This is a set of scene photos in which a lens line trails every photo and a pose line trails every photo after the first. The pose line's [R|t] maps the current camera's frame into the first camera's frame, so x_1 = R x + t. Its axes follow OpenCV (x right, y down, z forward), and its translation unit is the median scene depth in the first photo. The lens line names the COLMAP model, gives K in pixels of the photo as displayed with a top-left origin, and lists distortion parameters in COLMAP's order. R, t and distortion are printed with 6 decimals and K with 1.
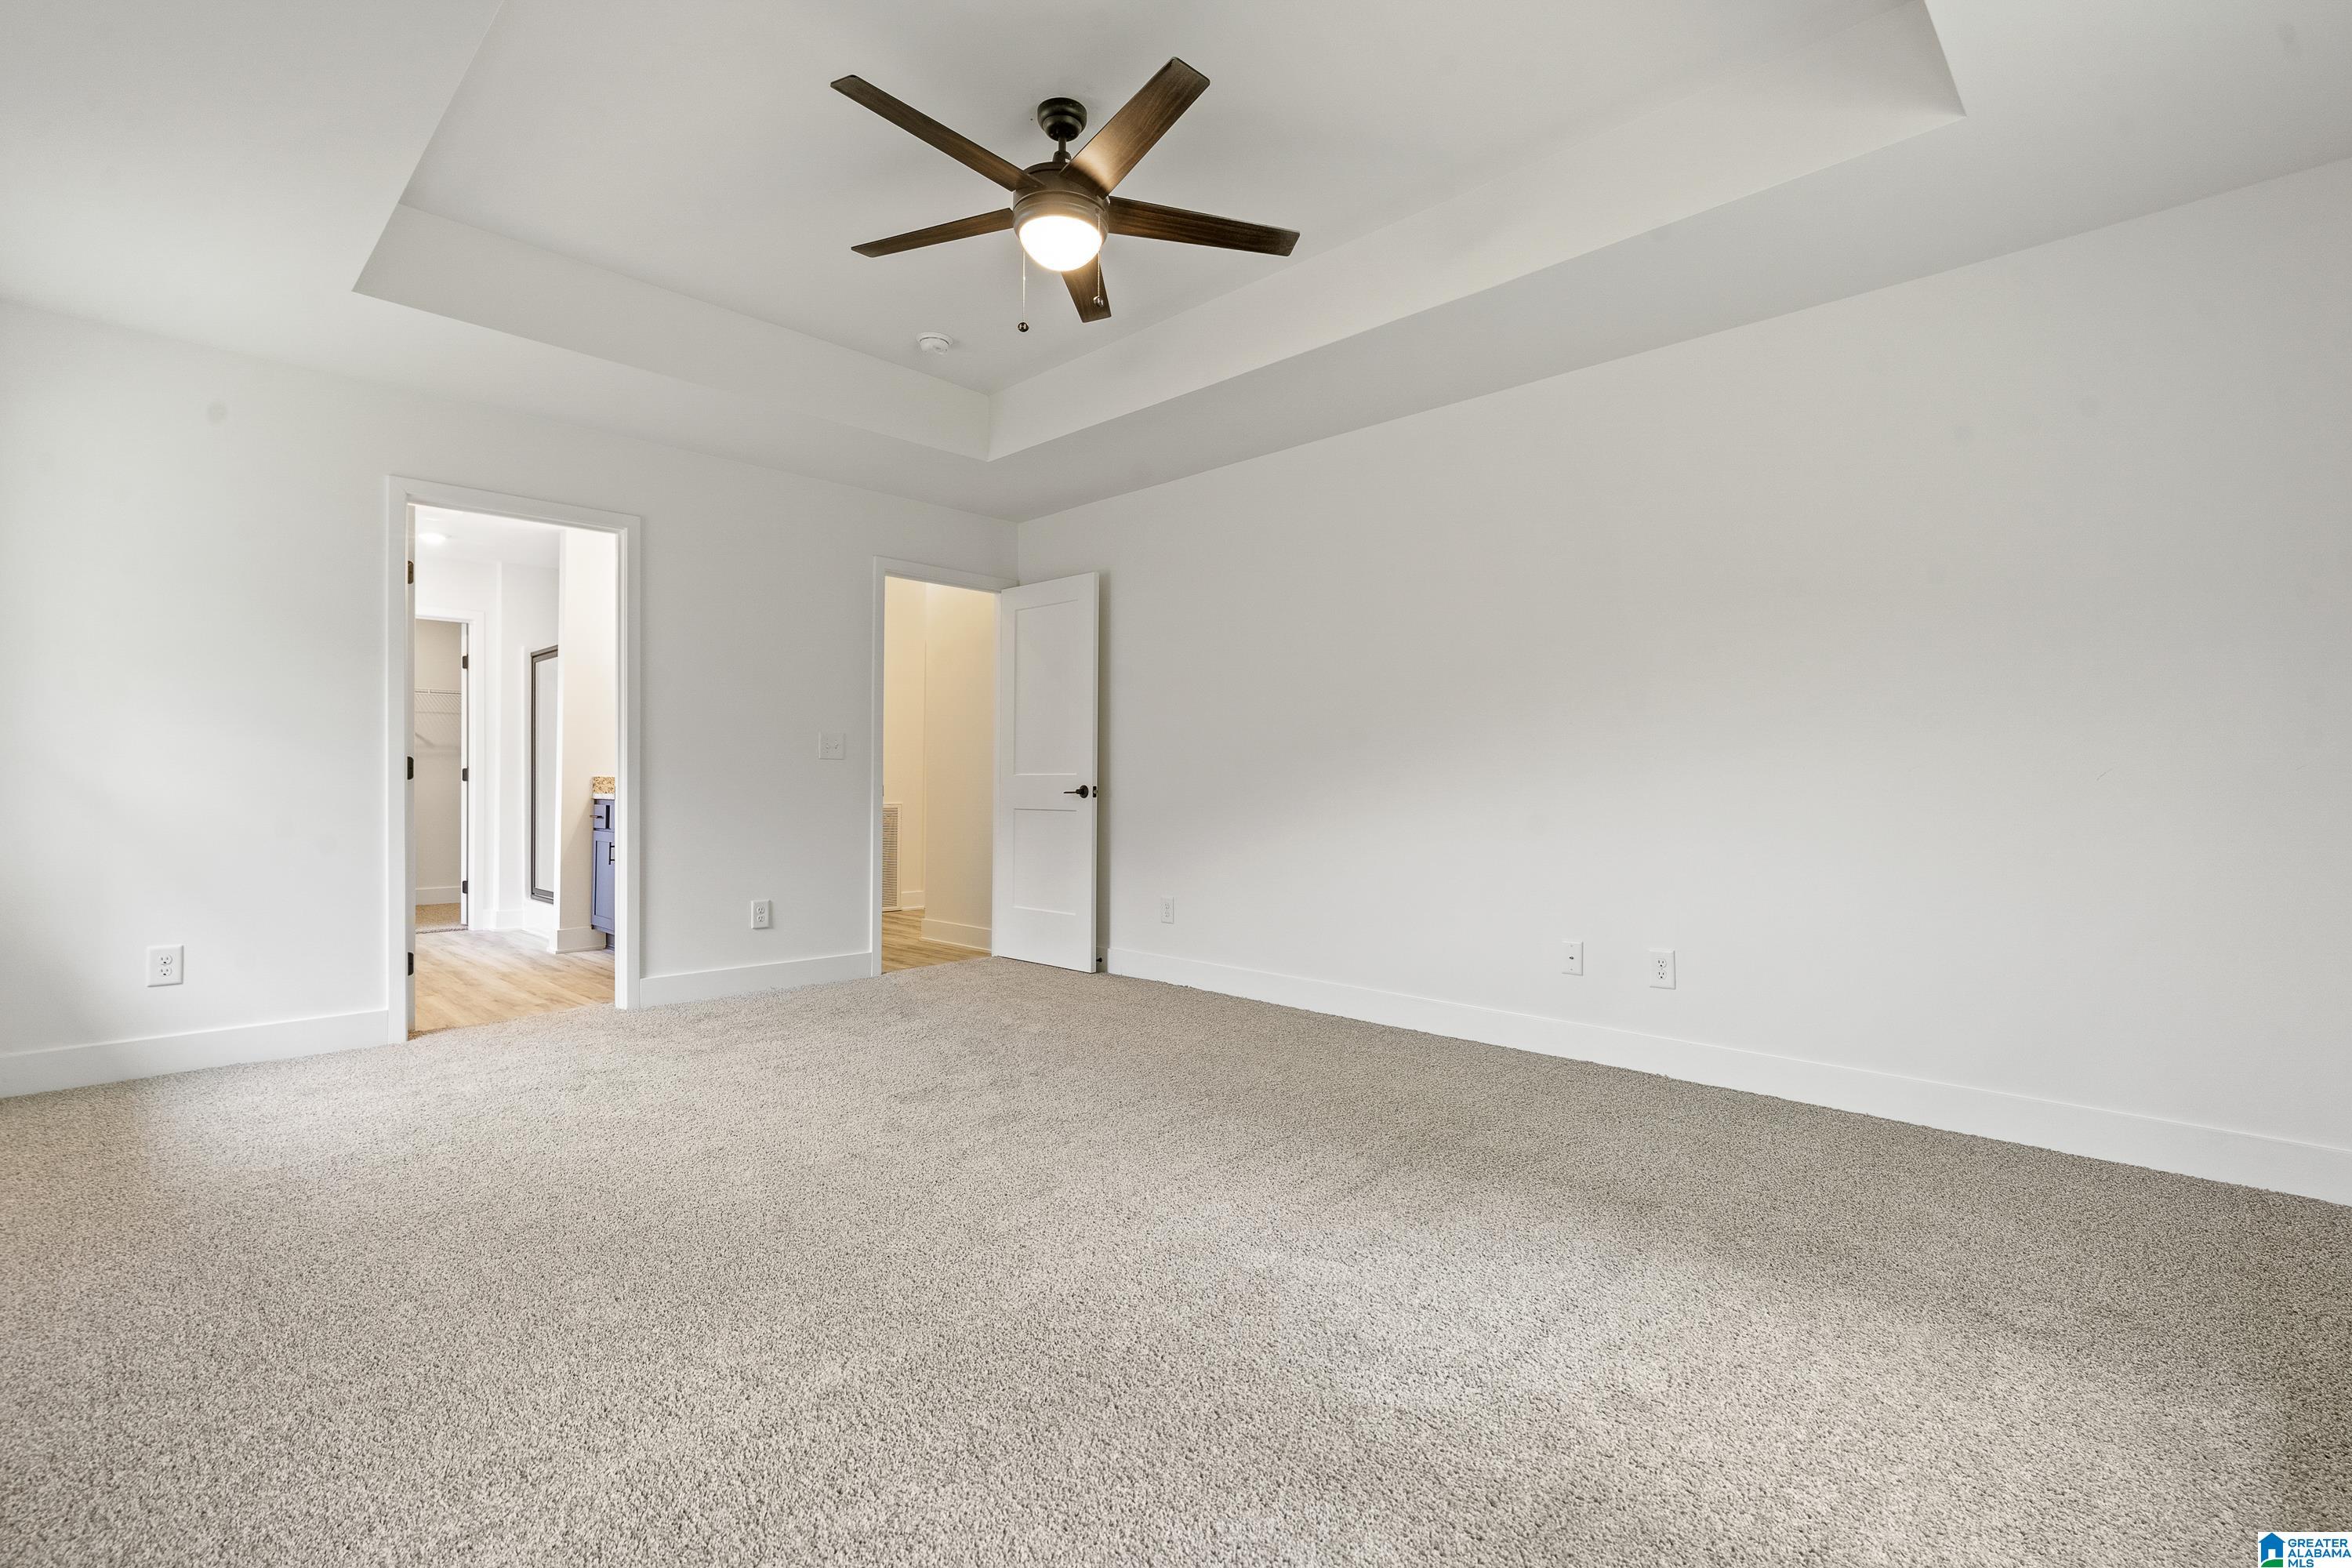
lens RADIAL K [[1065.2, 0, 1176.0], [0, 1065.2, 784.0], [0, 0, 1]] dist [-0.004586, 0.000112]
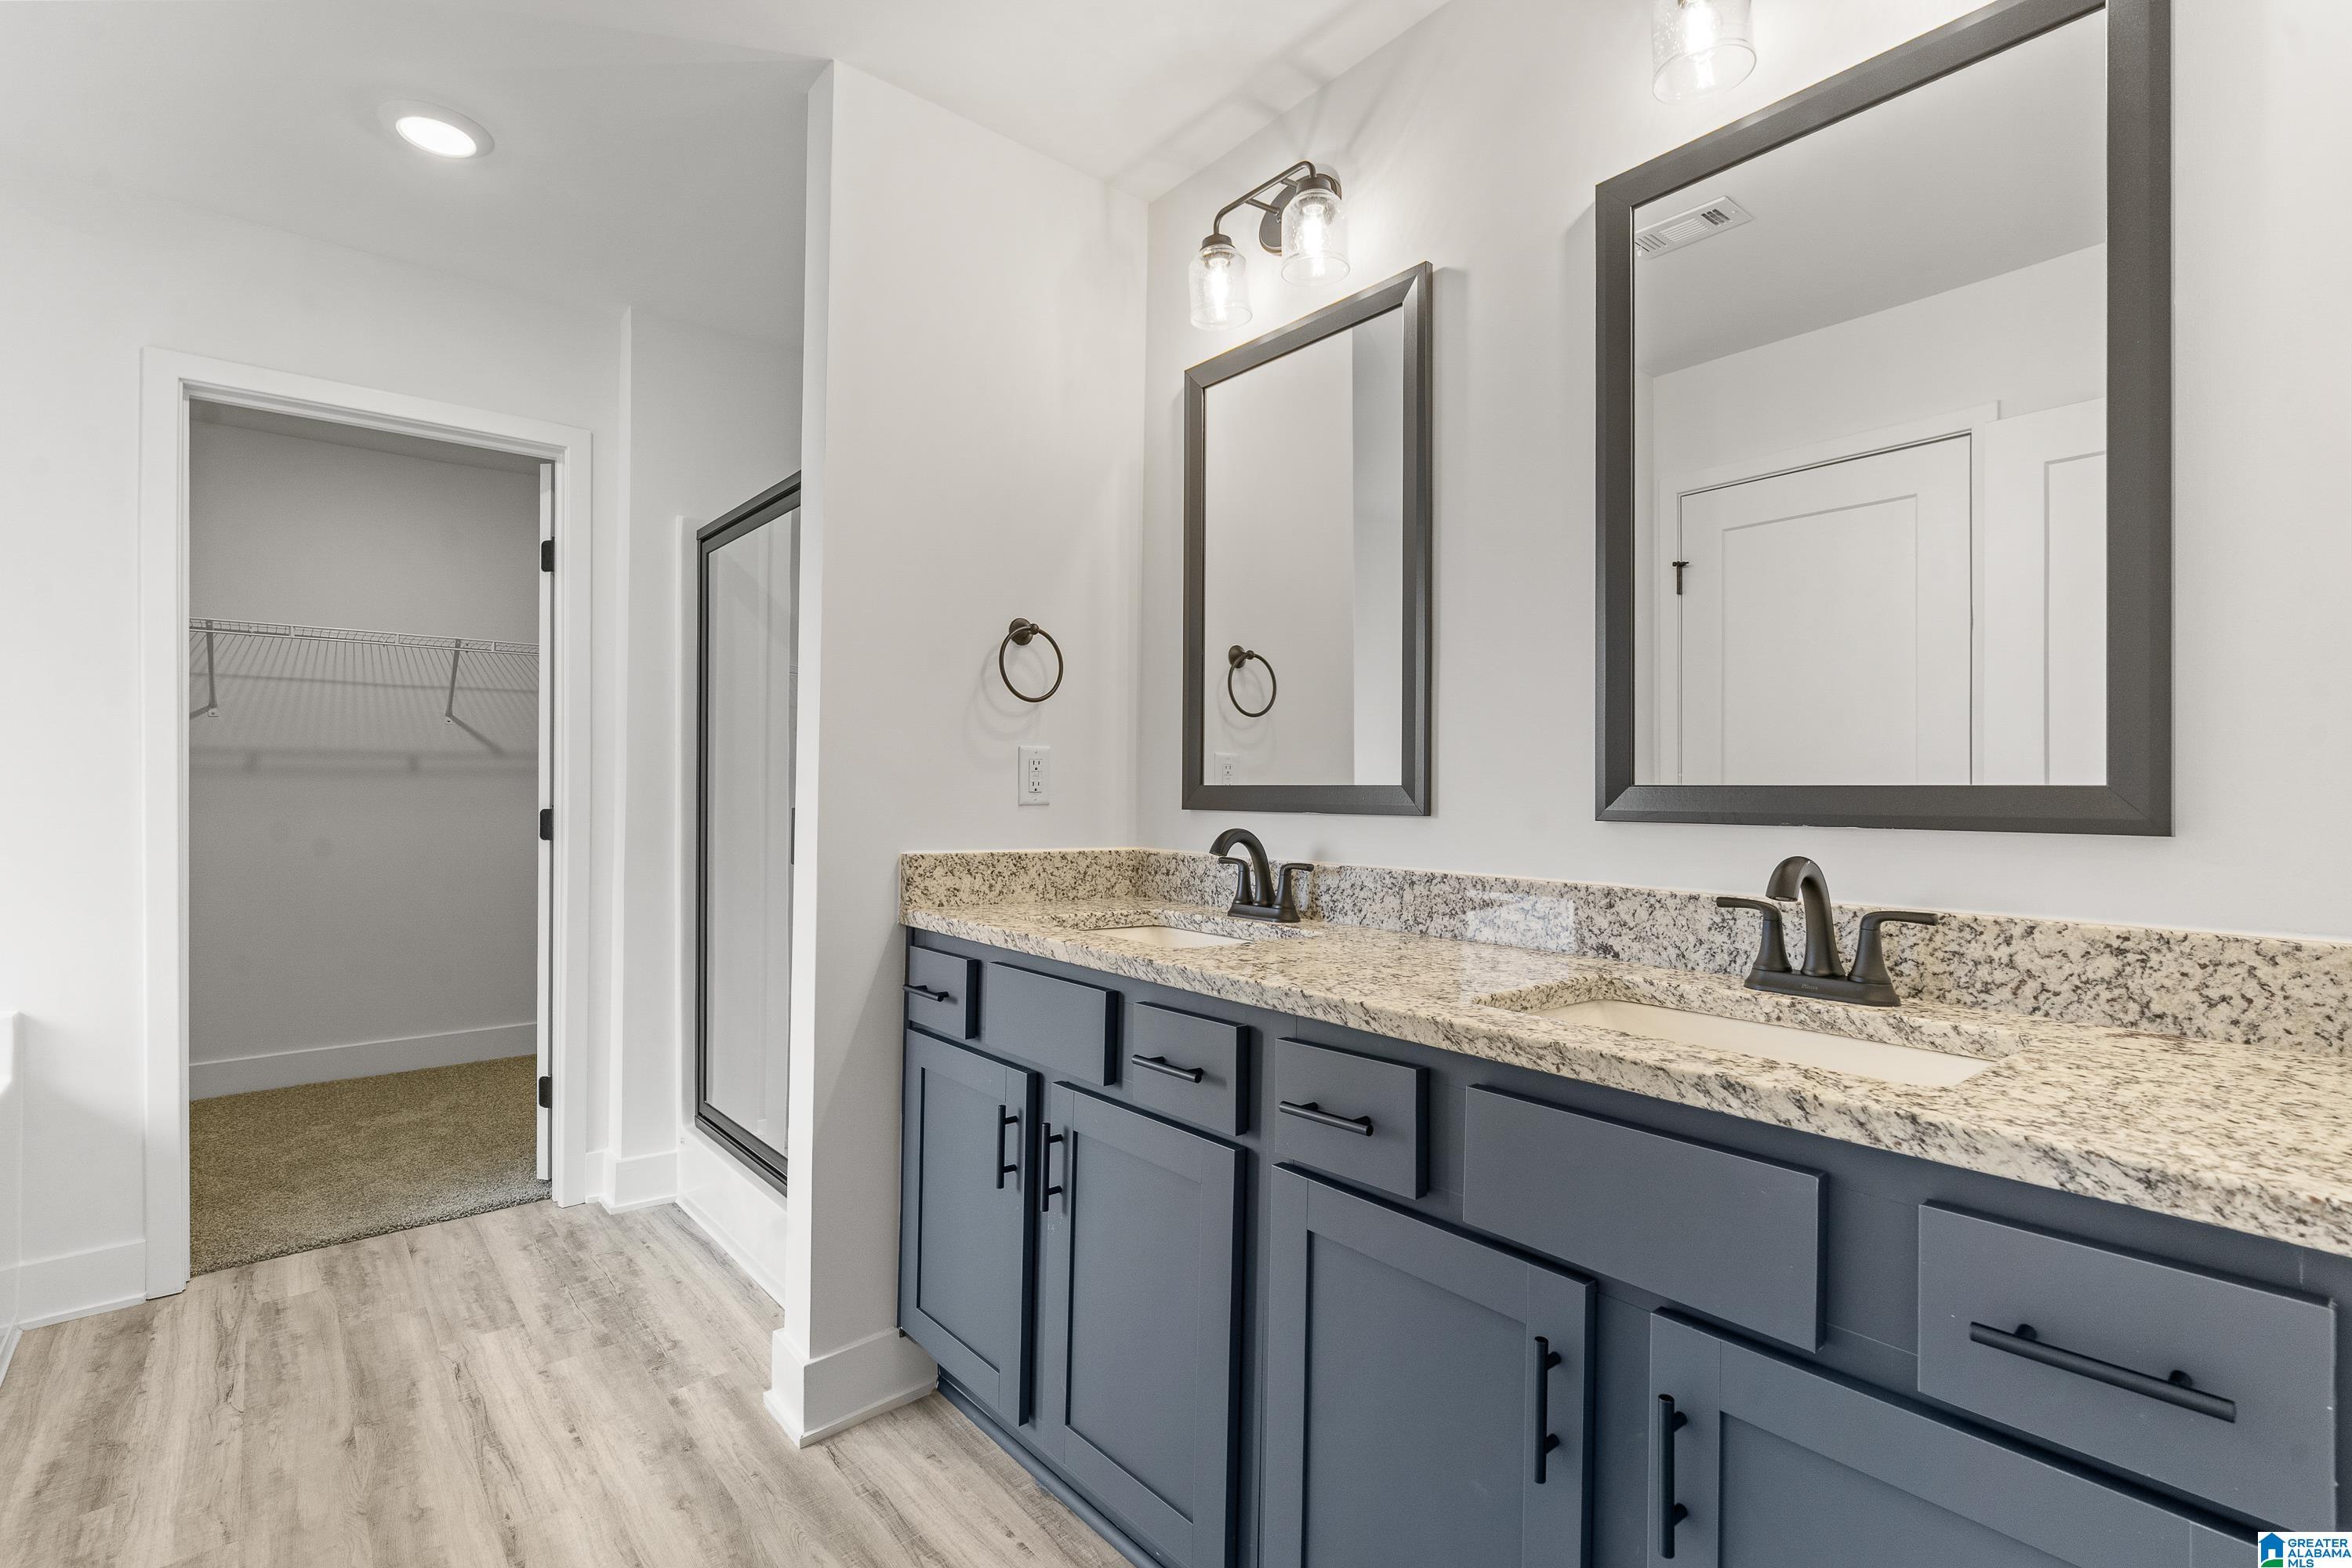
lens RADIAL K [[1073.2, 0, 1176.0], [0, 1073.2, 784.0], [0, 0, 1]] dist [-0.003041, -0.000102]
pose [[0.996153, 0.003719, -0.087550, -0.386747], [-0.003740, 0.999993, -0.000074, -0.025697], [0.087549, 0.000401, 0.996160, 0.604453]]
